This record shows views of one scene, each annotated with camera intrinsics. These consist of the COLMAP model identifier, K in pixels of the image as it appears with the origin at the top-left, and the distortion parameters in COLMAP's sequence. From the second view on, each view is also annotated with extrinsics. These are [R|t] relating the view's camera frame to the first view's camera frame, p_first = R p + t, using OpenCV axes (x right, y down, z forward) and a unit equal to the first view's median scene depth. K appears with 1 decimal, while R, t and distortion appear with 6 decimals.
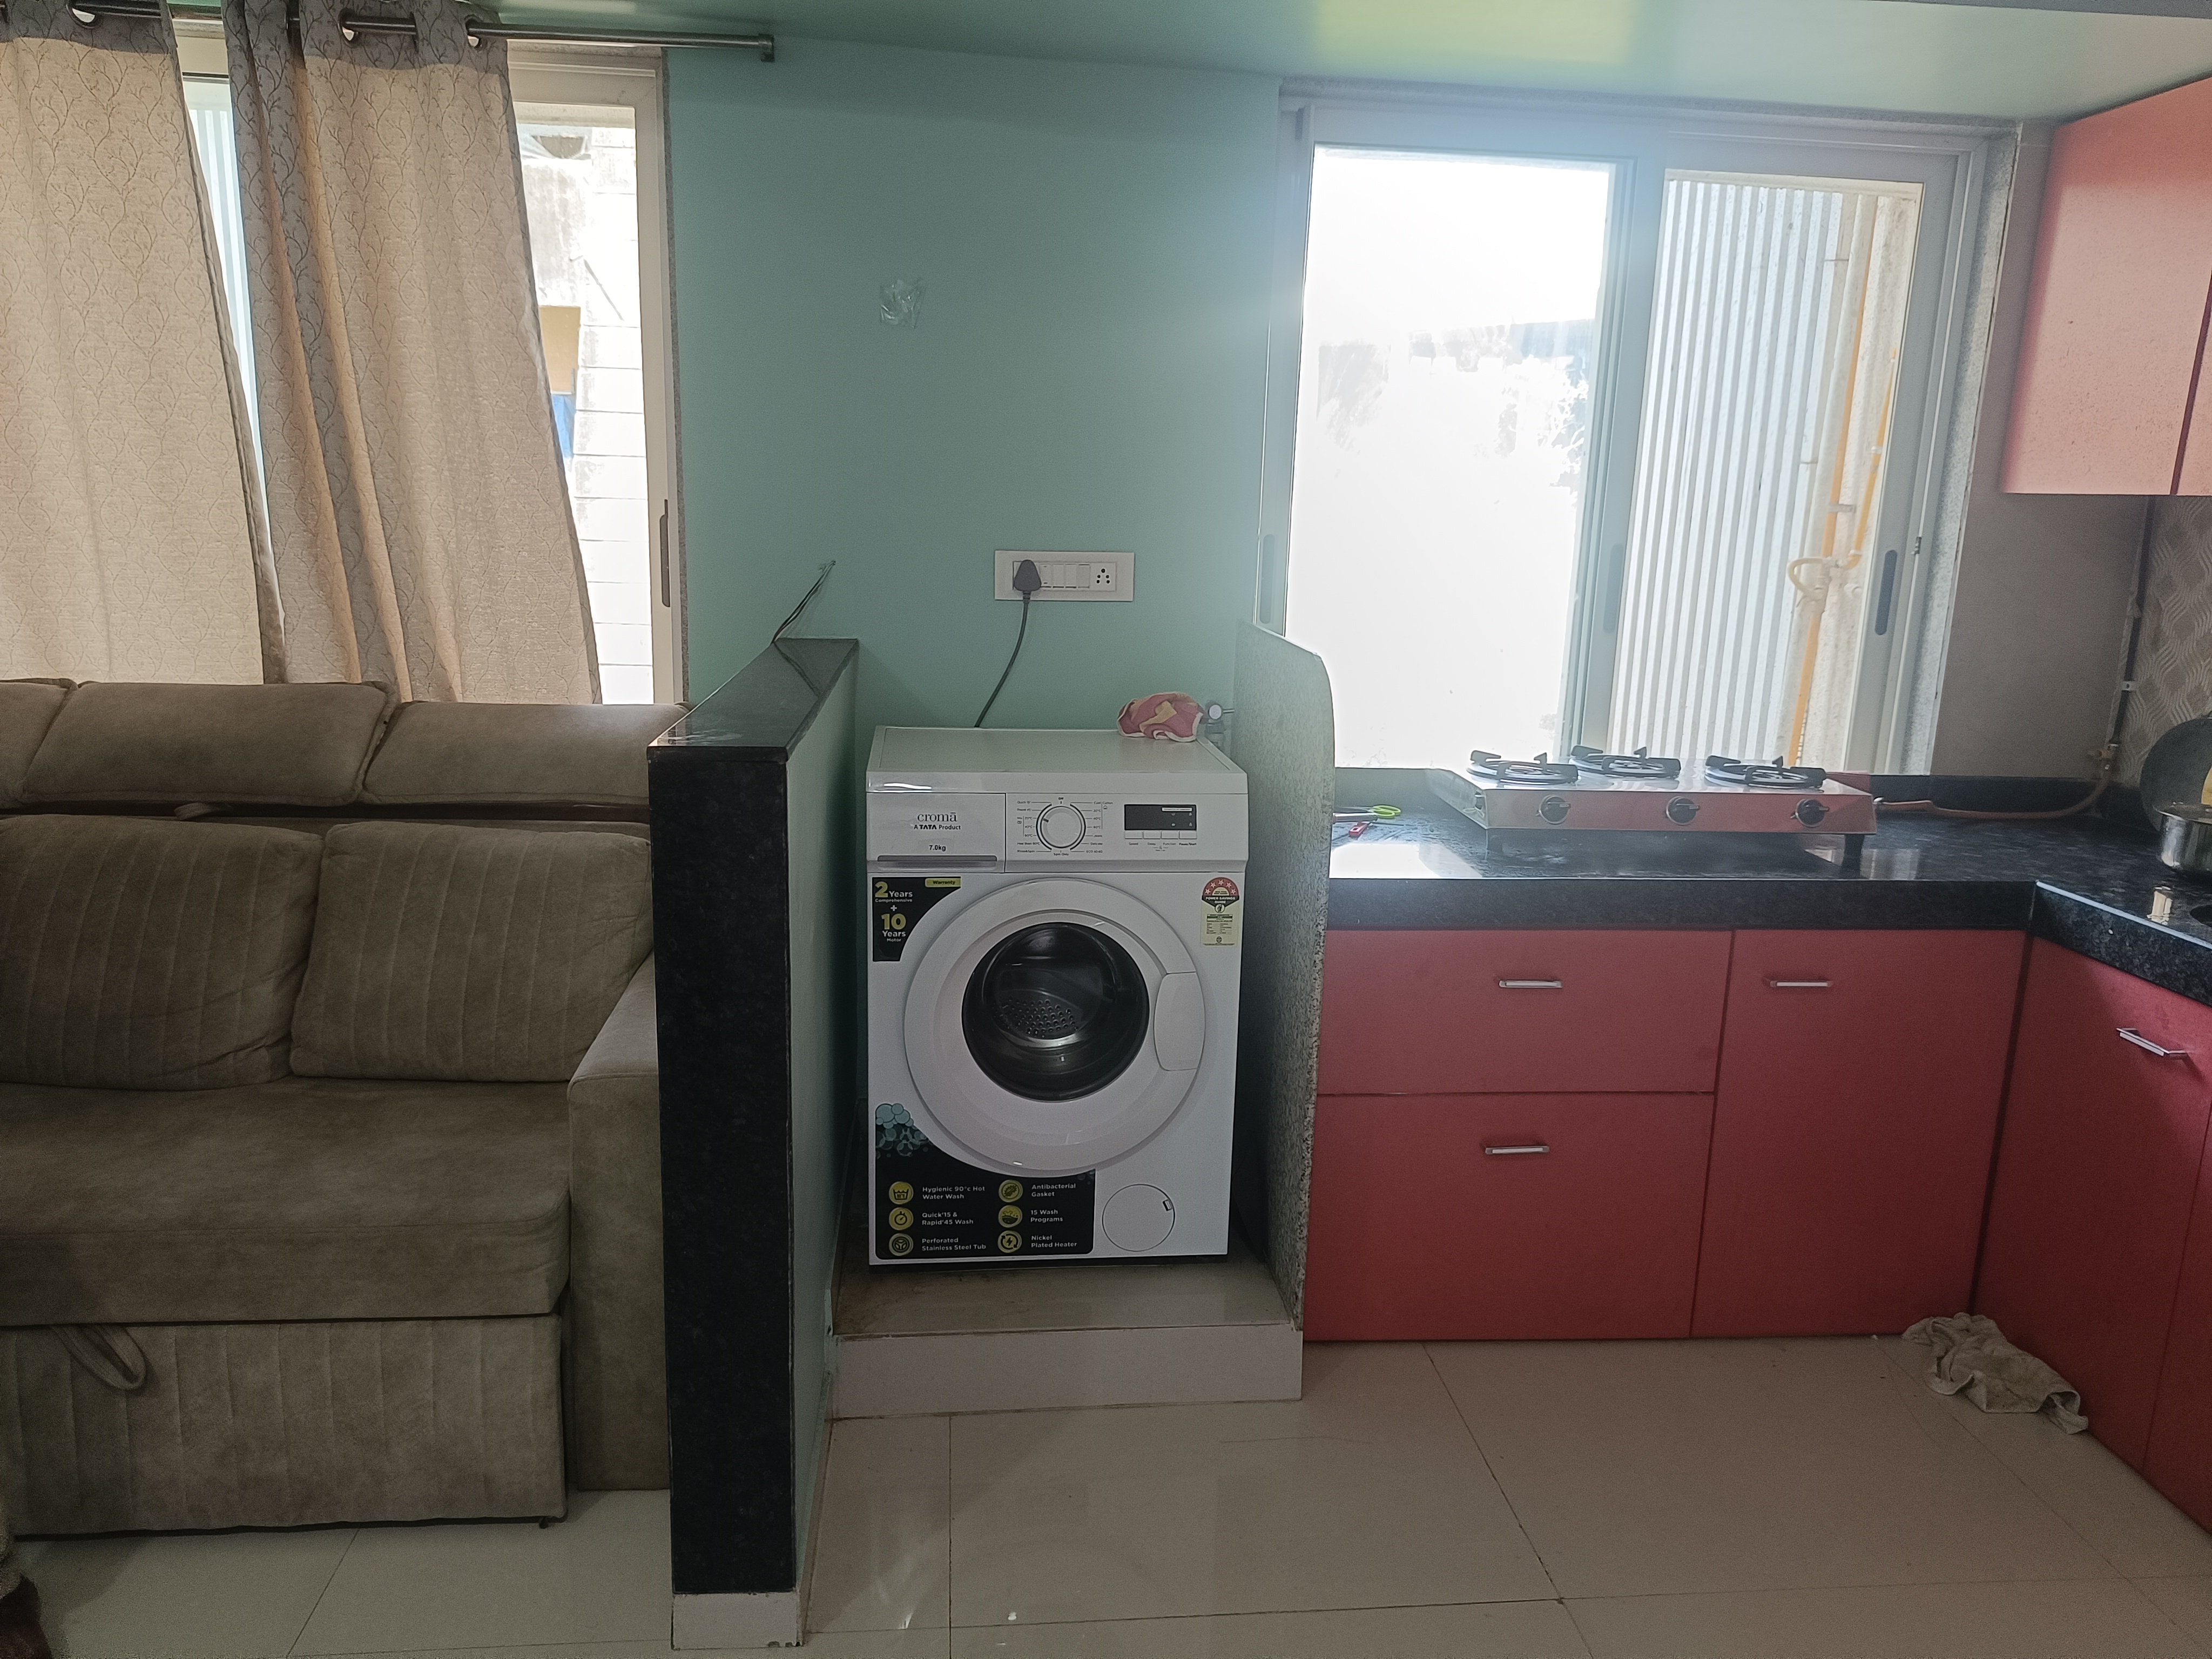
lens RADIAL K [[1550.9, 0, 1122.2], [0, 1550.9, 826.9], [0, 0, 1]] dist [0.045230, -0.049259]
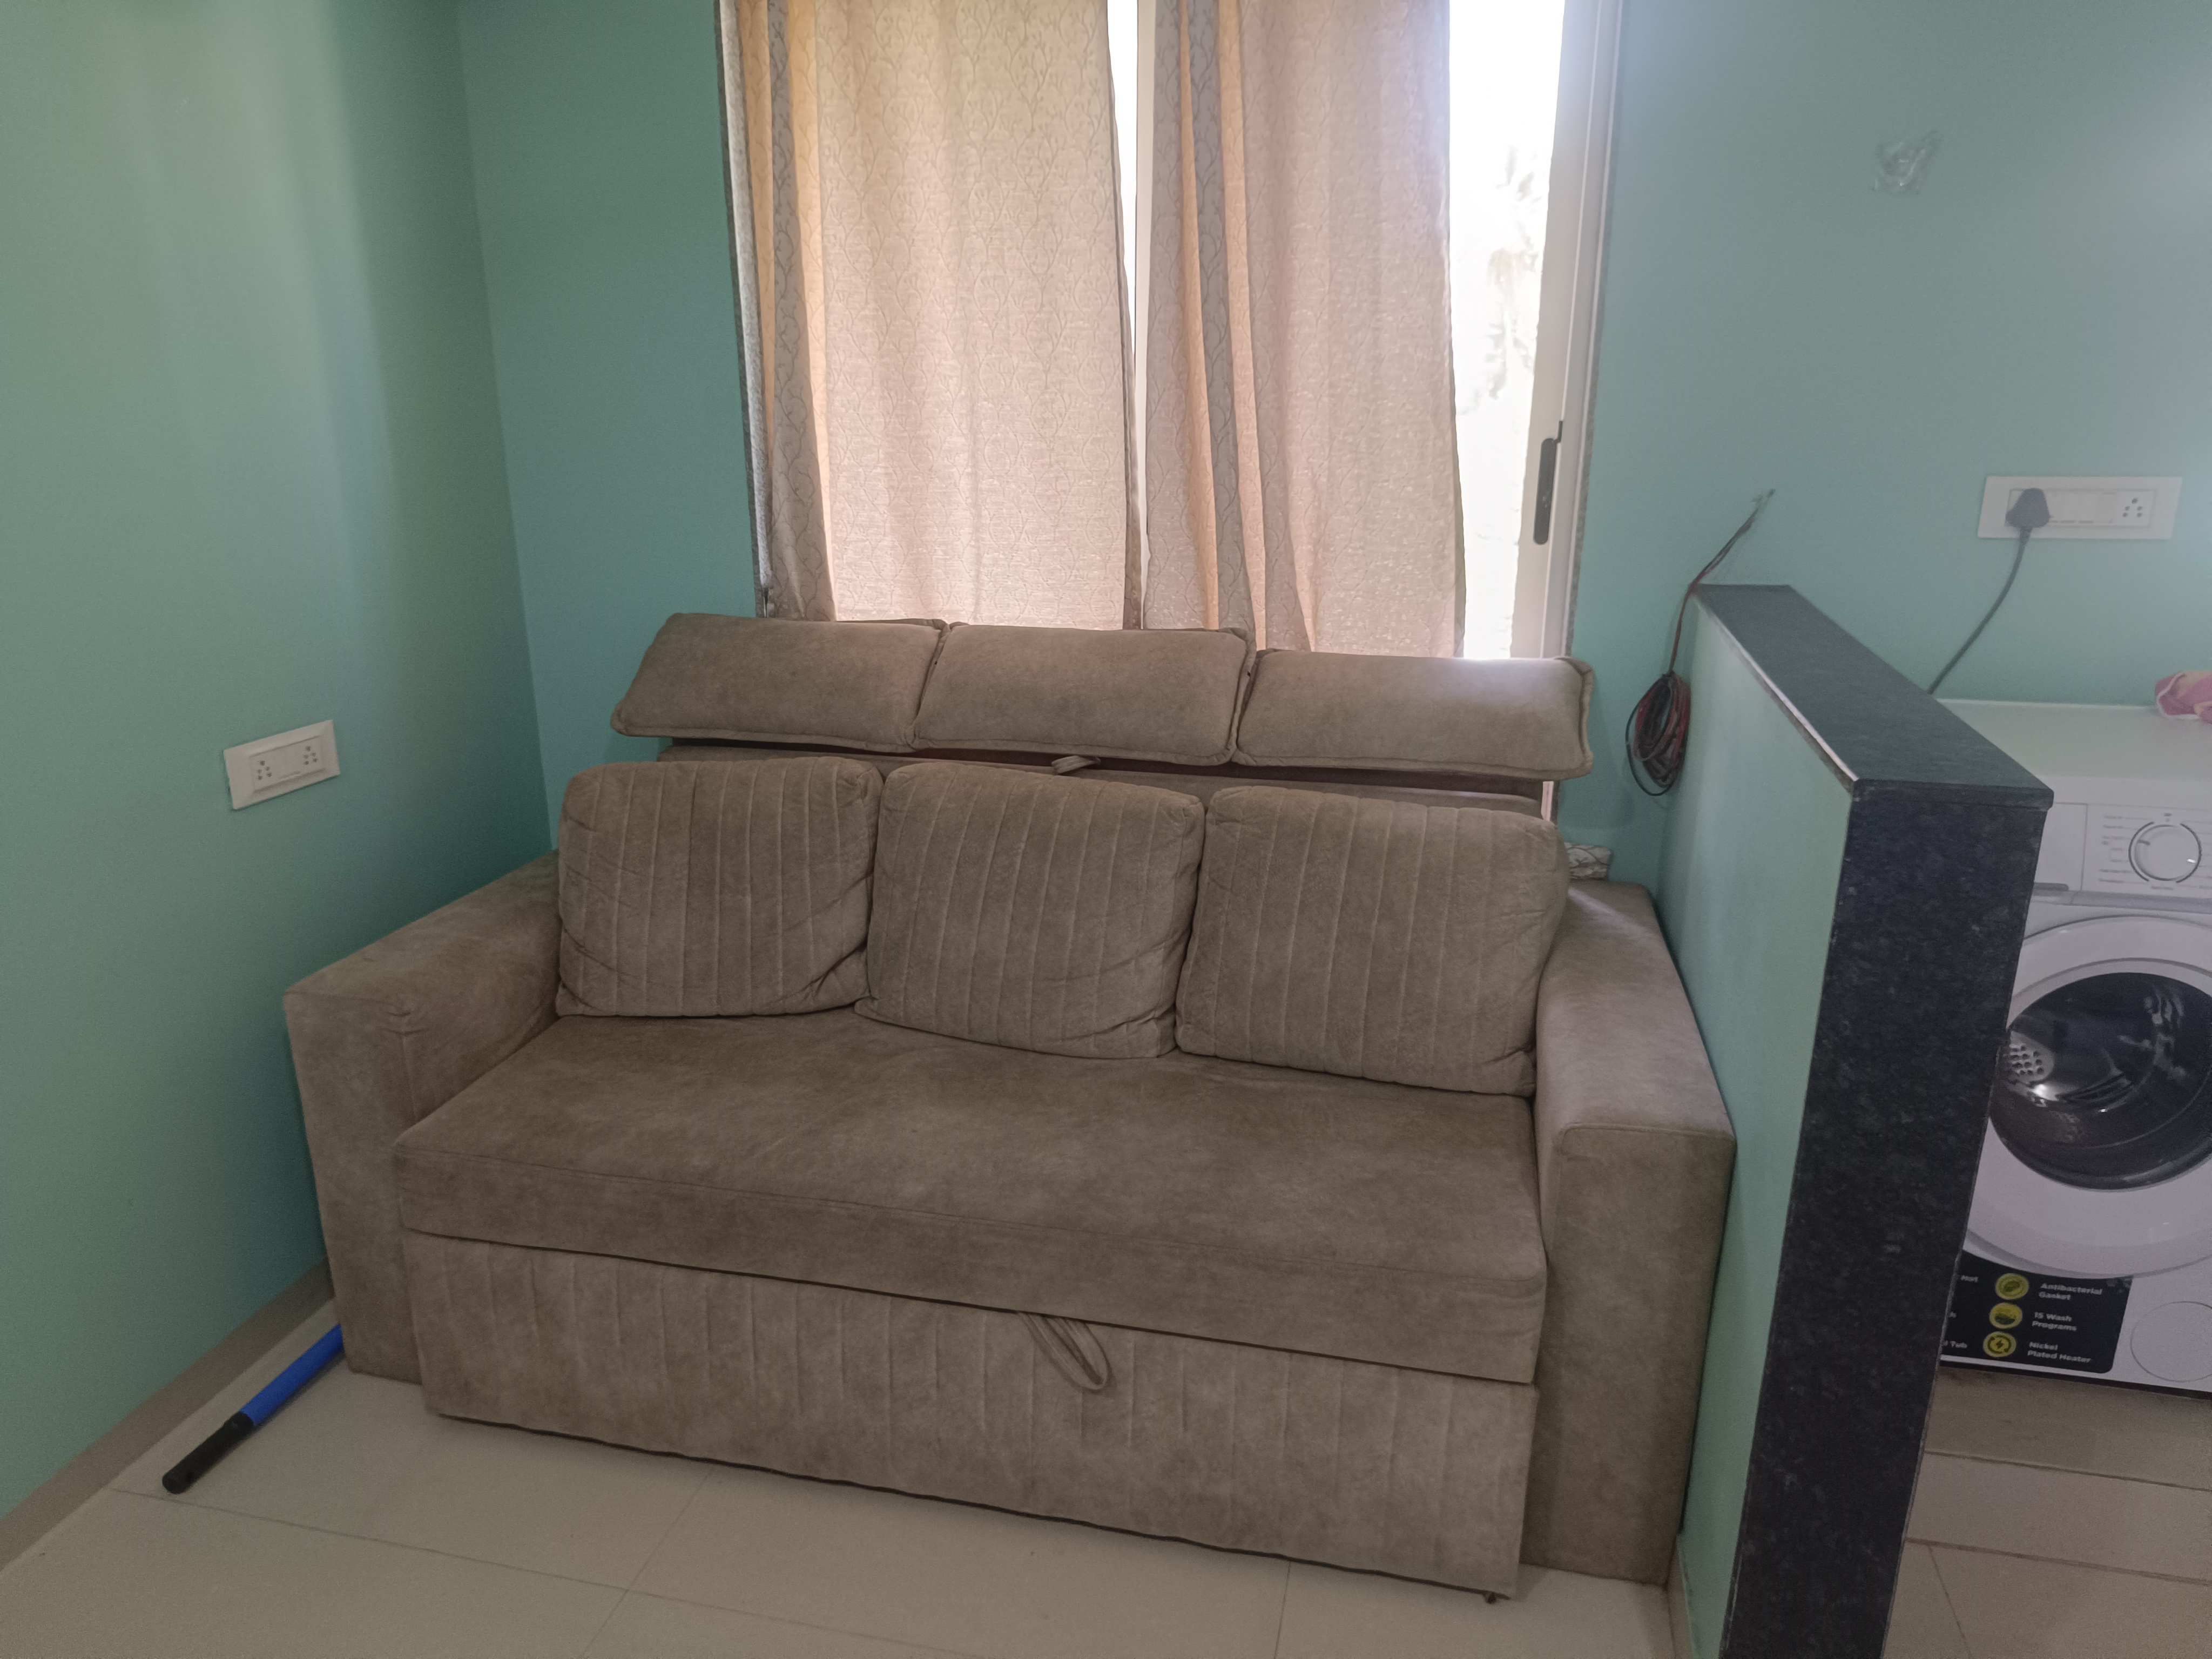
lens RADIAL K [[1497.5, 0, 1031.4], [0, 1497.5, 817.8], [0, 0, 1]] dist [0.036474, -0.043658]
pose [[0.947663, 0.065931, -0.312390, -0.333901], [-0.039233, 0.995078, 0.090997, -0.062303], [0.316852, -0.073979, 0.945585, 0.113697]]
